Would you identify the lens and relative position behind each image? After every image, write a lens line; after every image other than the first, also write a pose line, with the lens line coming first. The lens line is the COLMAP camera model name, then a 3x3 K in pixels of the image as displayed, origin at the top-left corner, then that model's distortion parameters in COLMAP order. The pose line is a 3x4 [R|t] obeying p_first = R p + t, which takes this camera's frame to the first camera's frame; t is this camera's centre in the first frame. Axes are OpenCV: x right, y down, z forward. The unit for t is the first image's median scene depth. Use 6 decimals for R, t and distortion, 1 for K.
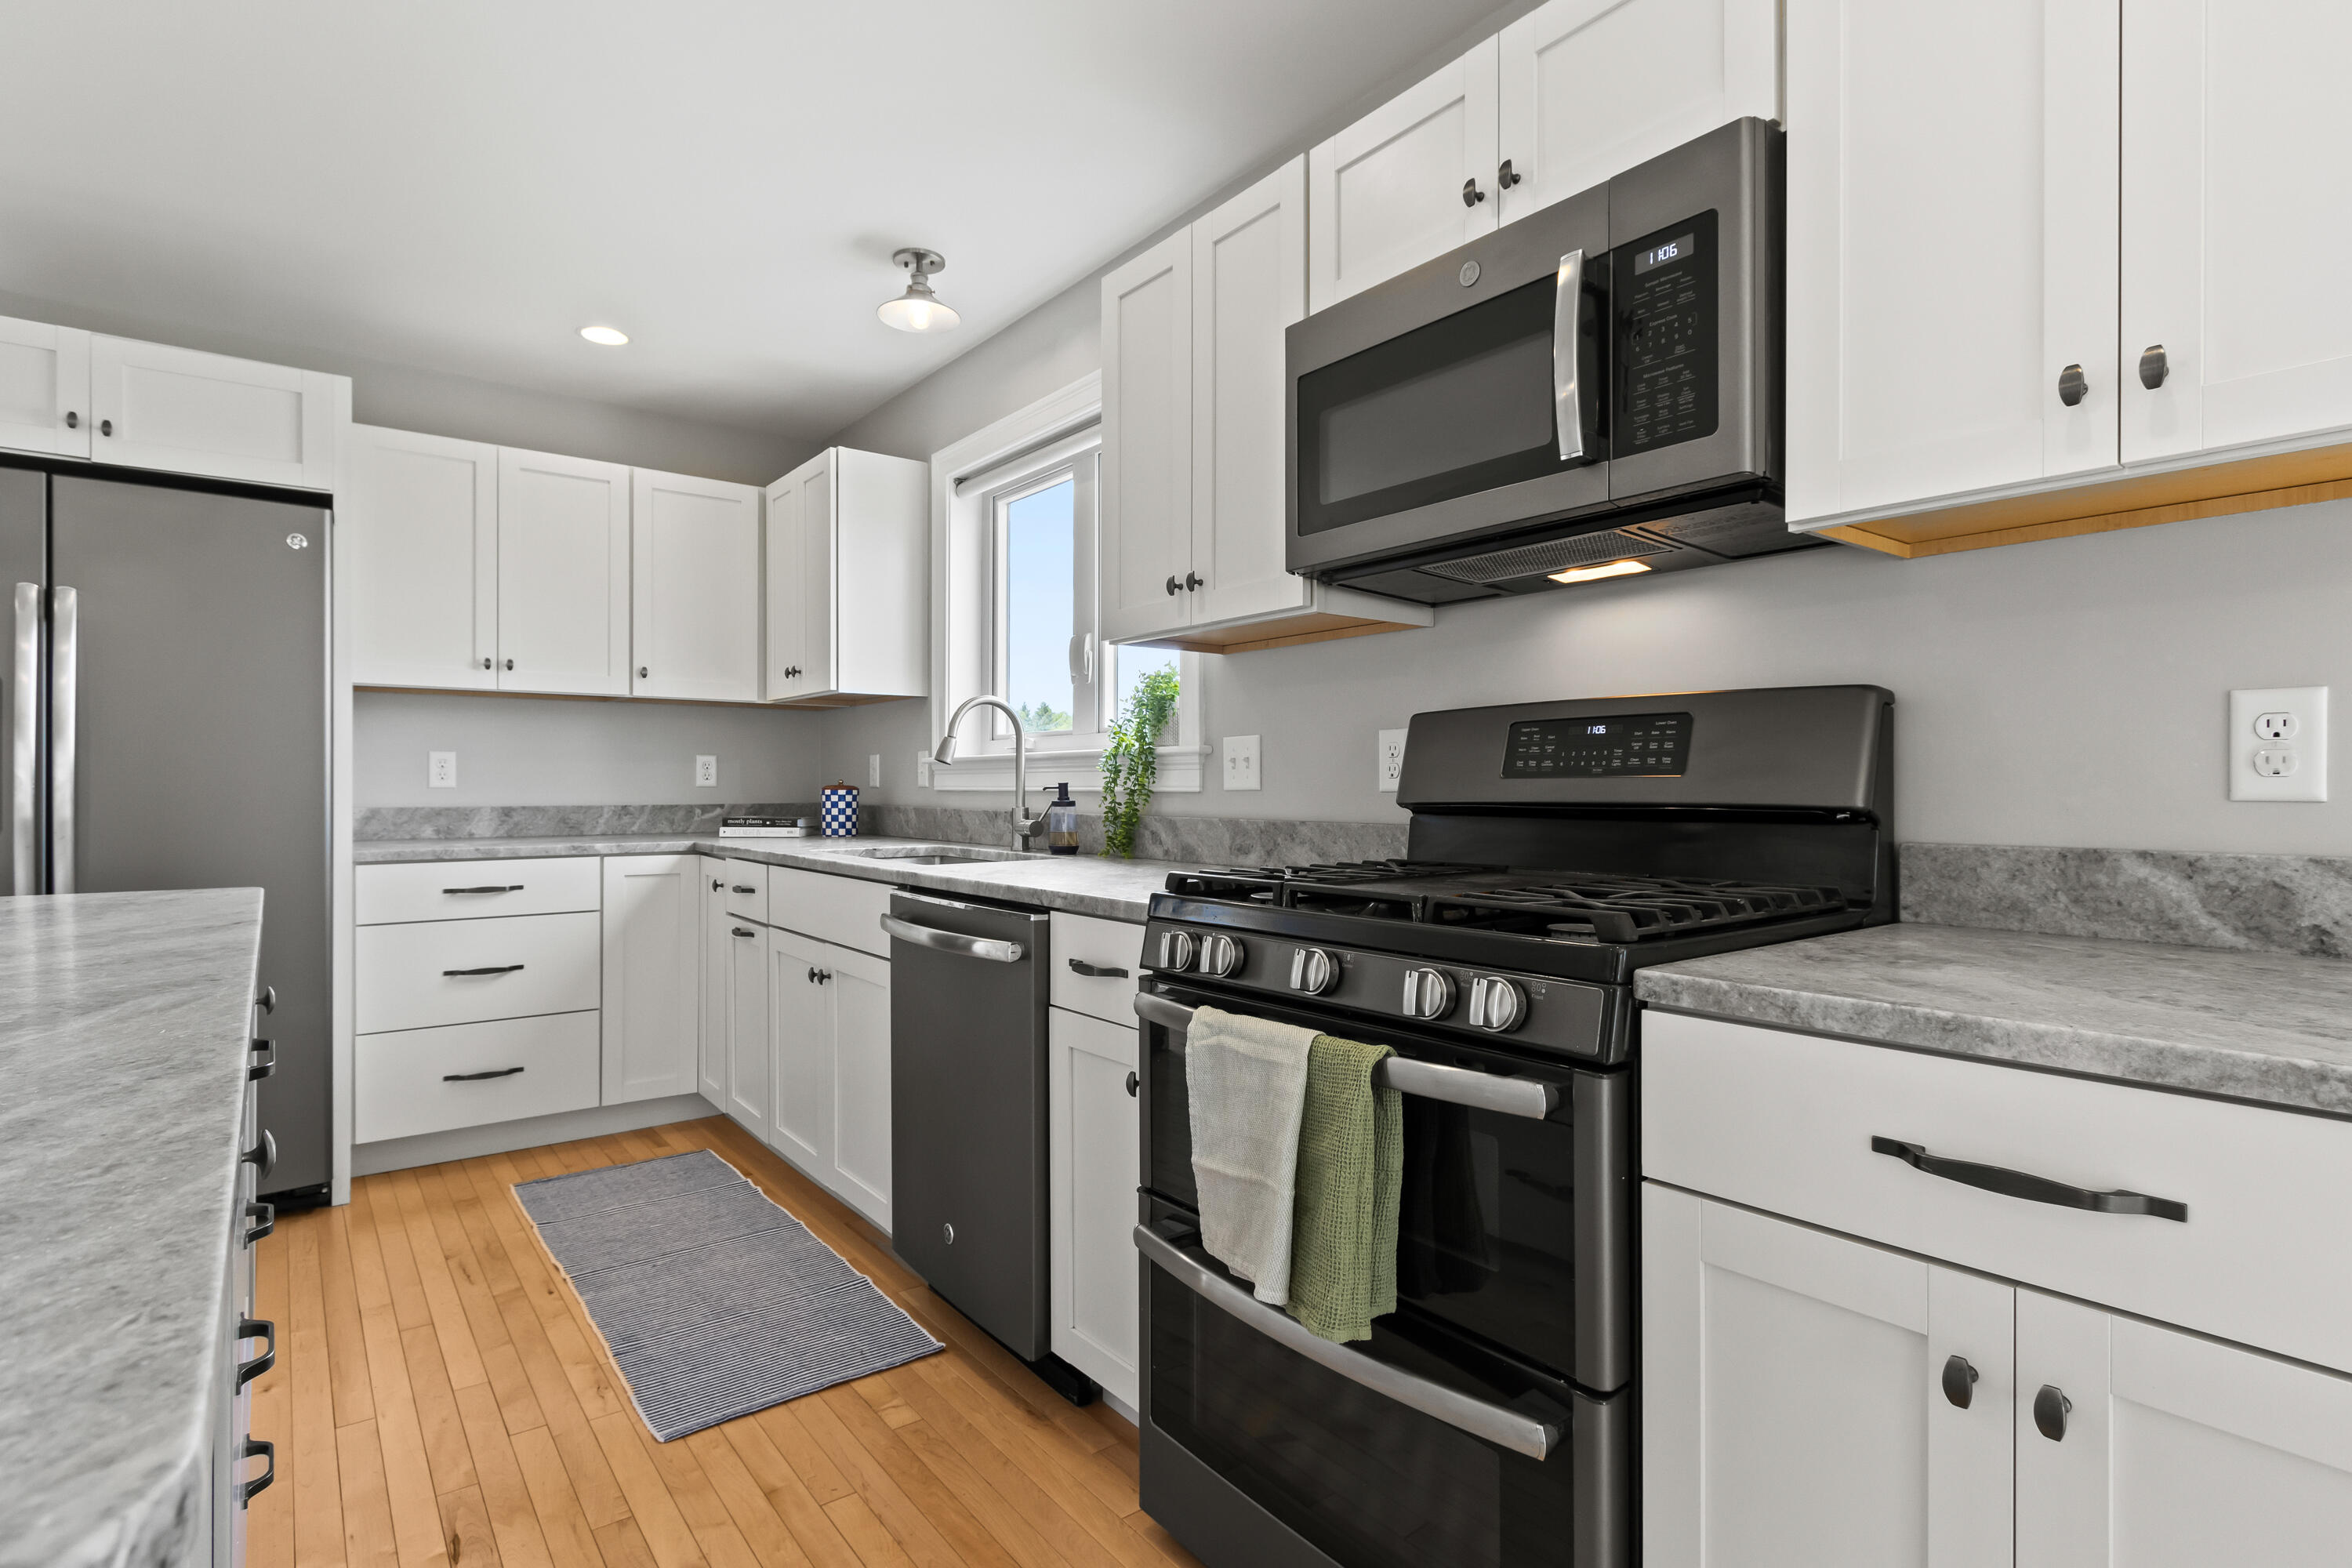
lens RADIAL K [[1180.6, 0, 1175.0], [0, 1180.6, 785.7], [0, 0, 1]] dist [0.006073, -0.002937]
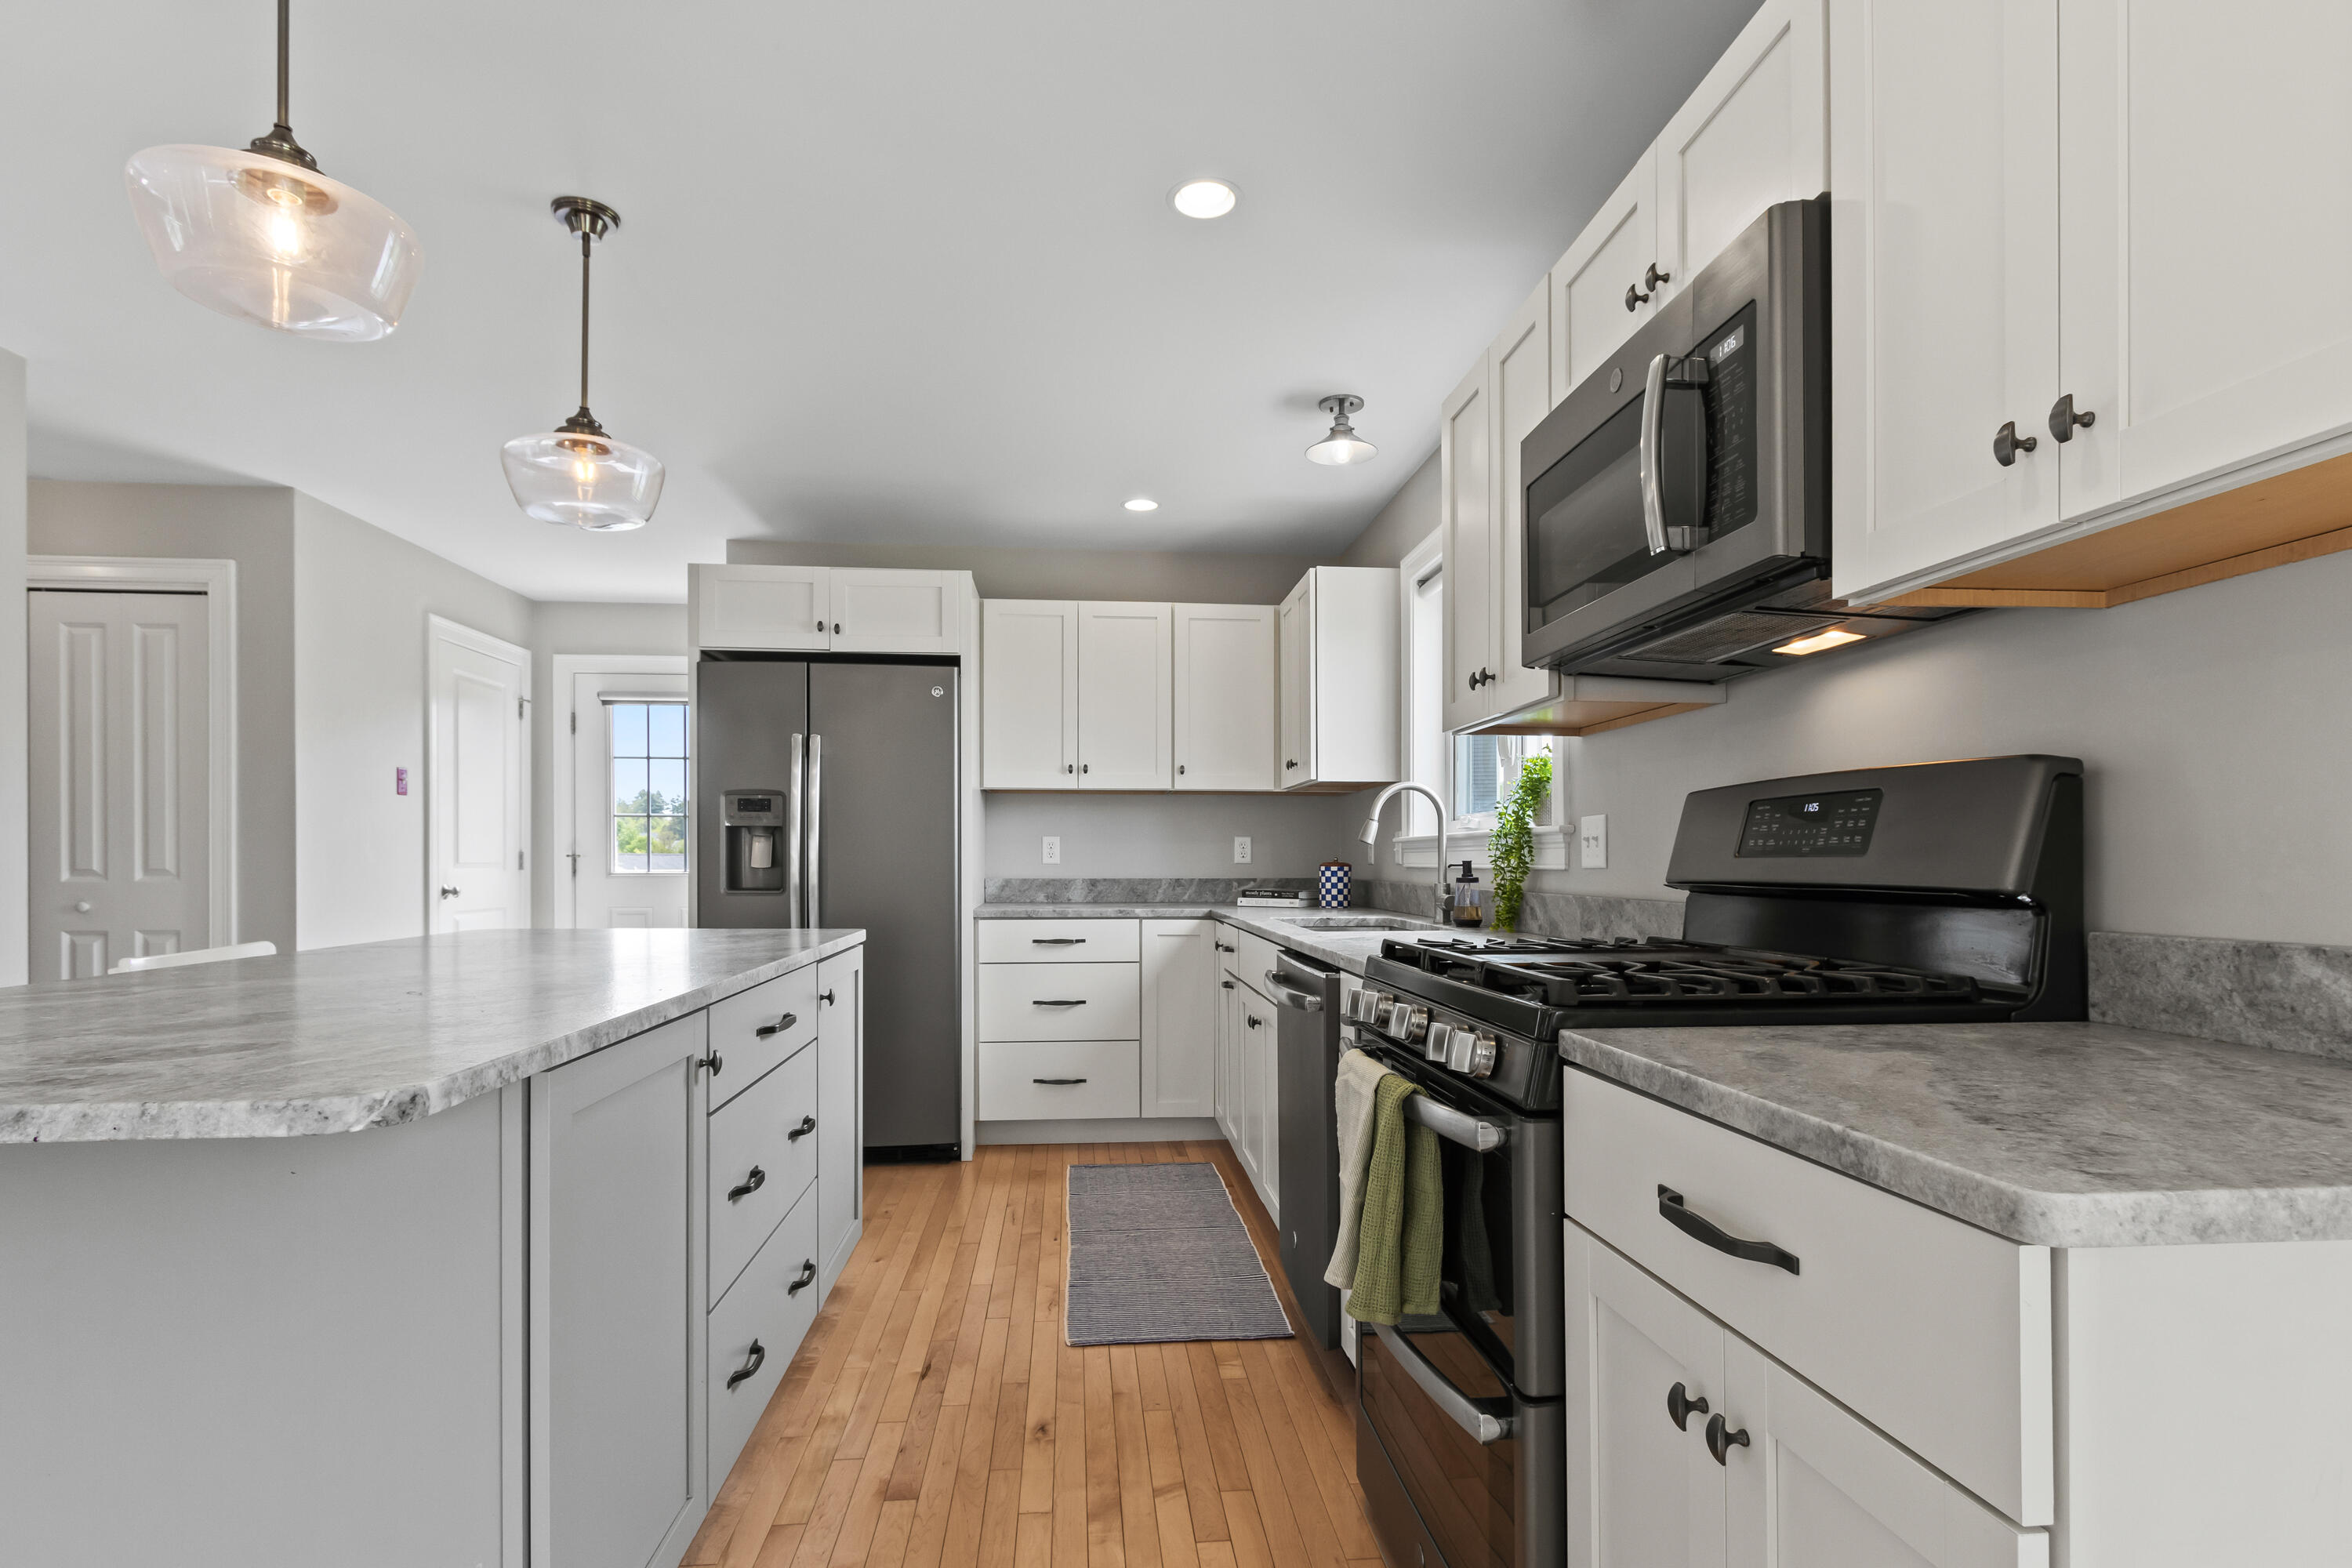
lens RADIAL K [[1180.6, 0, 1156.9], [0, 1180.6, 862.0], [0, 0, 1]] dist [0.006073, -0.002937]
pose [[0.841300, 0.001205, -0.540568, 0.407283], [-0.001058, 0.999999, 0.000583, -0.002534], [0.540568, 0.000081, 0.841300, -0.093306]]
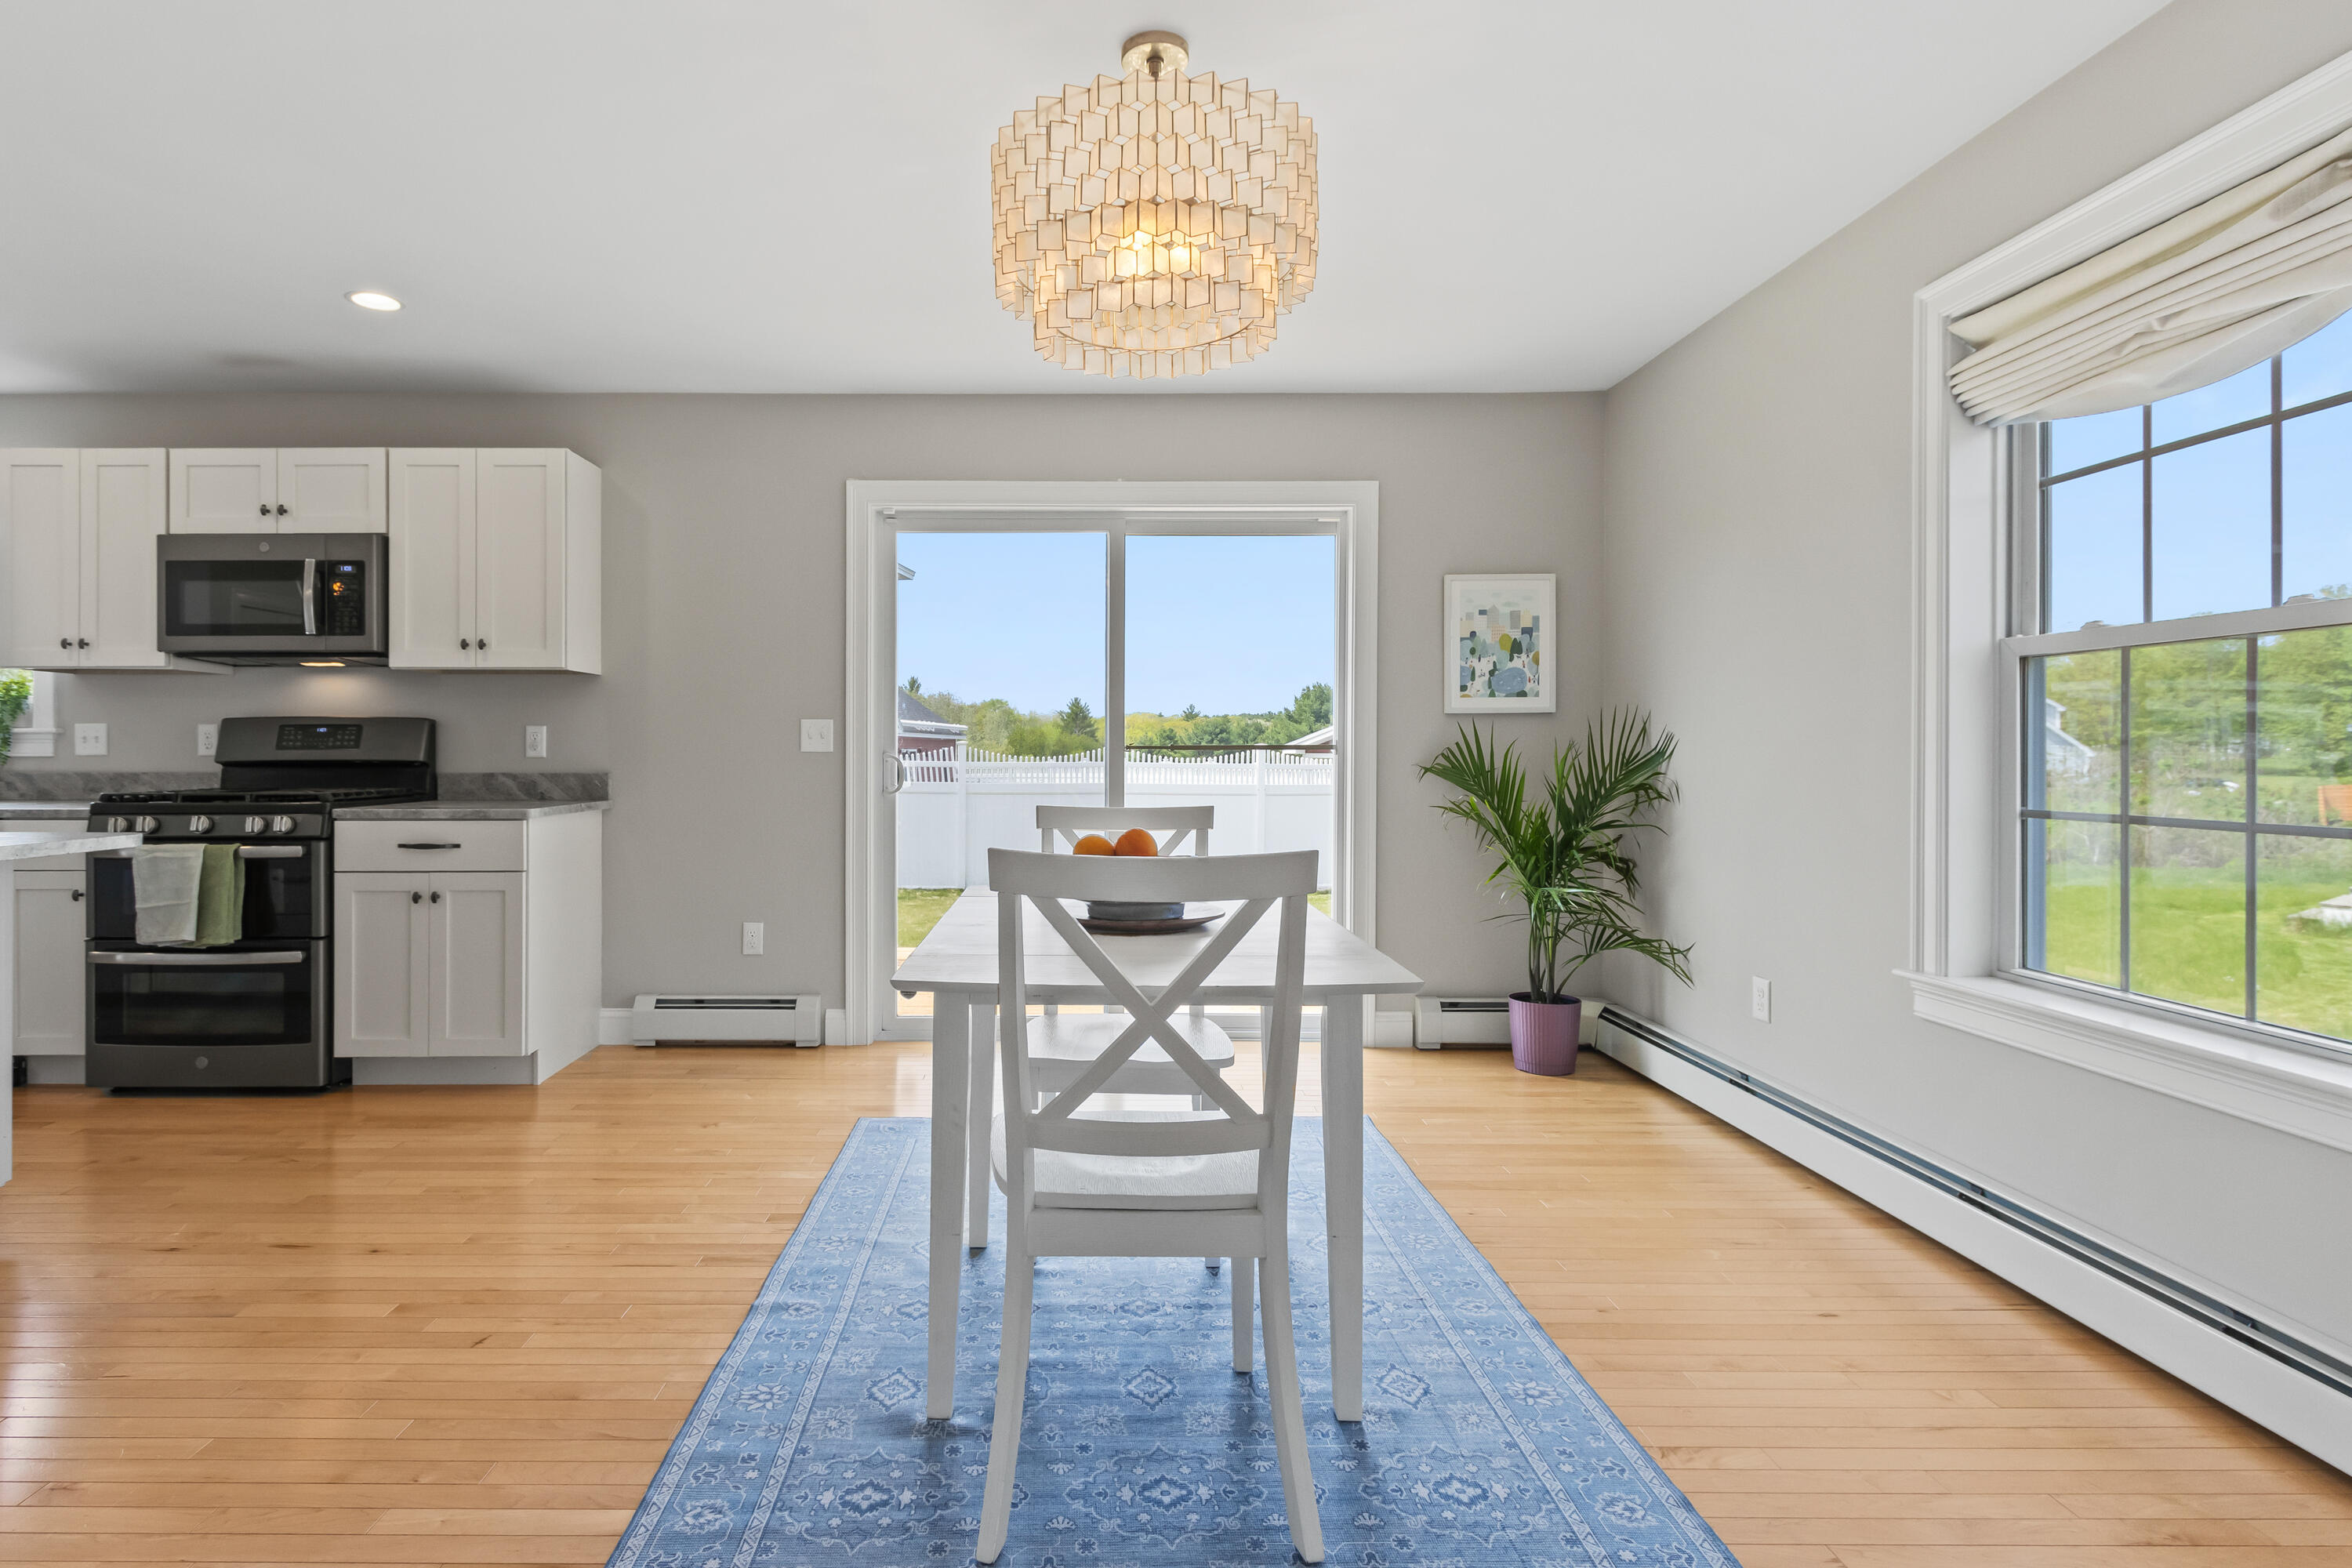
lens RADIAL K [[1180.6, 0, 1047.8], [0, 1180.6, 751.9], [0, 0, 1]] dist [0.006073, -0.002937]
pose [[0.633254, -0.000288, 0.773944, -0.543616], [-0.000476, 1.000000, 0.000761, -0.004584], [-0.773944, -0.000851, 0.633253, -1.590013]]
